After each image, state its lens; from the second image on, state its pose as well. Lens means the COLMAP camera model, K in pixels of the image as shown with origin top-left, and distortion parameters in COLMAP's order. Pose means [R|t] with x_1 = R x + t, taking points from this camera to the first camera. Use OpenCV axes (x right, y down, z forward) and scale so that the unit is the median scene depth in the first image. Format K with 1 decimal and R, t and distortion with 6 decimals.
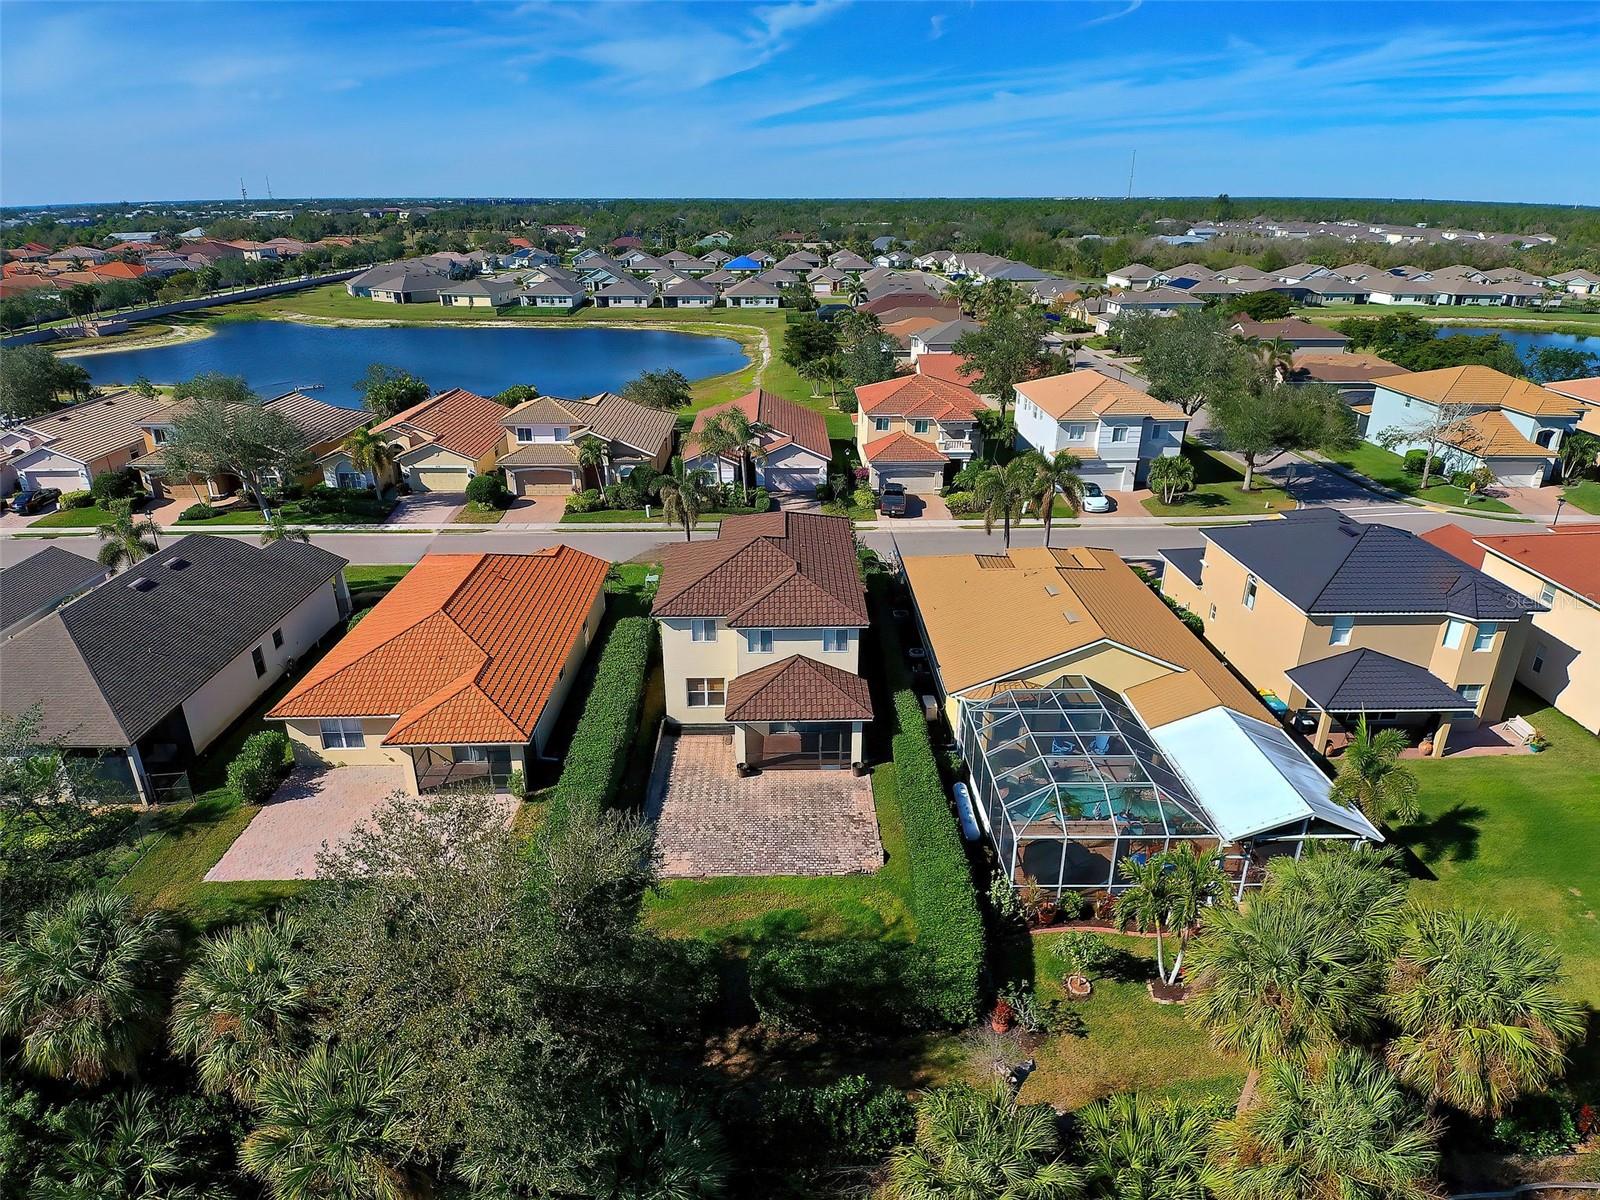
lens RADIAL K [[990.4, 0, 803.3], [0, 990.4, 592.5], [0, 0, 1]] dist [0.057955, -0.099611]
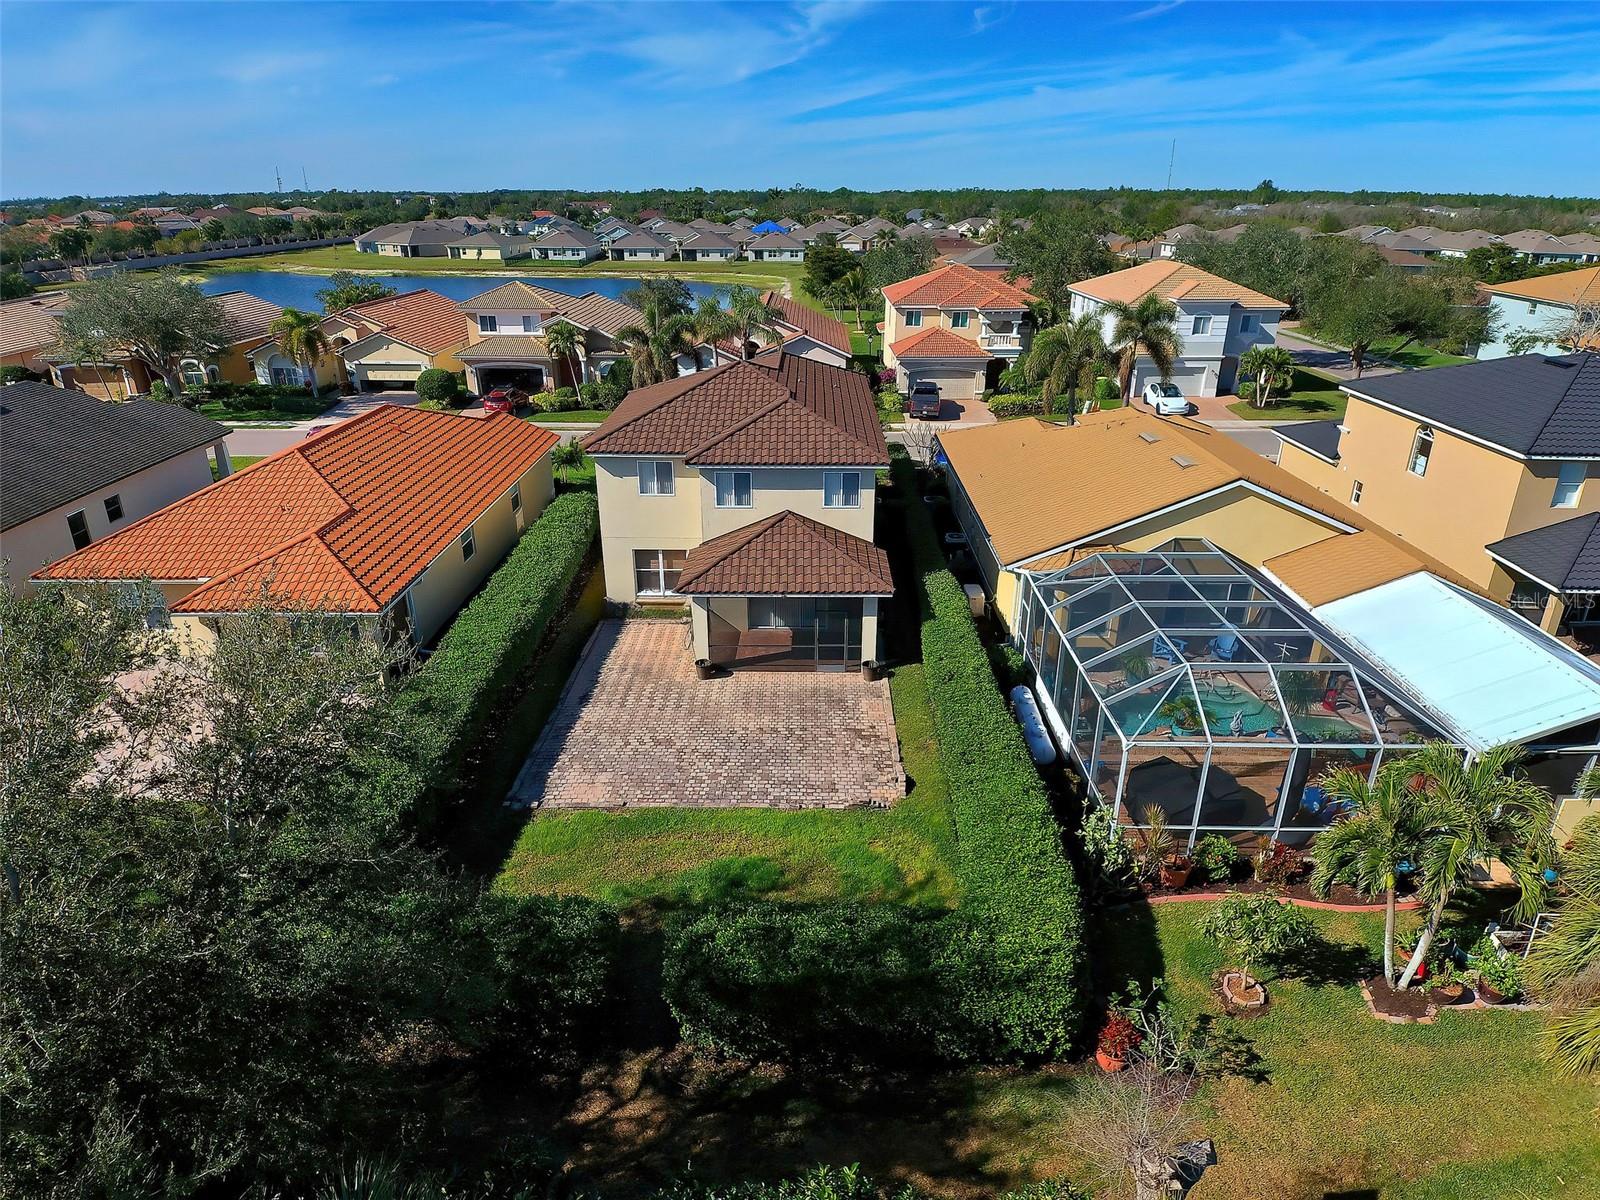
lens RADIAL K [[990.4, 0, 803.3], [0, 990.4, 592.5], [0, 0, 1]] dist [0.057955, -0.099611]
pose [[0.999520, 0.012306, -0.028427, 0.027183], [-0.012248, 0.999923, 0.002219, 0.123895], [0.028452, -0.001870, 0.999593, 0.311381]]
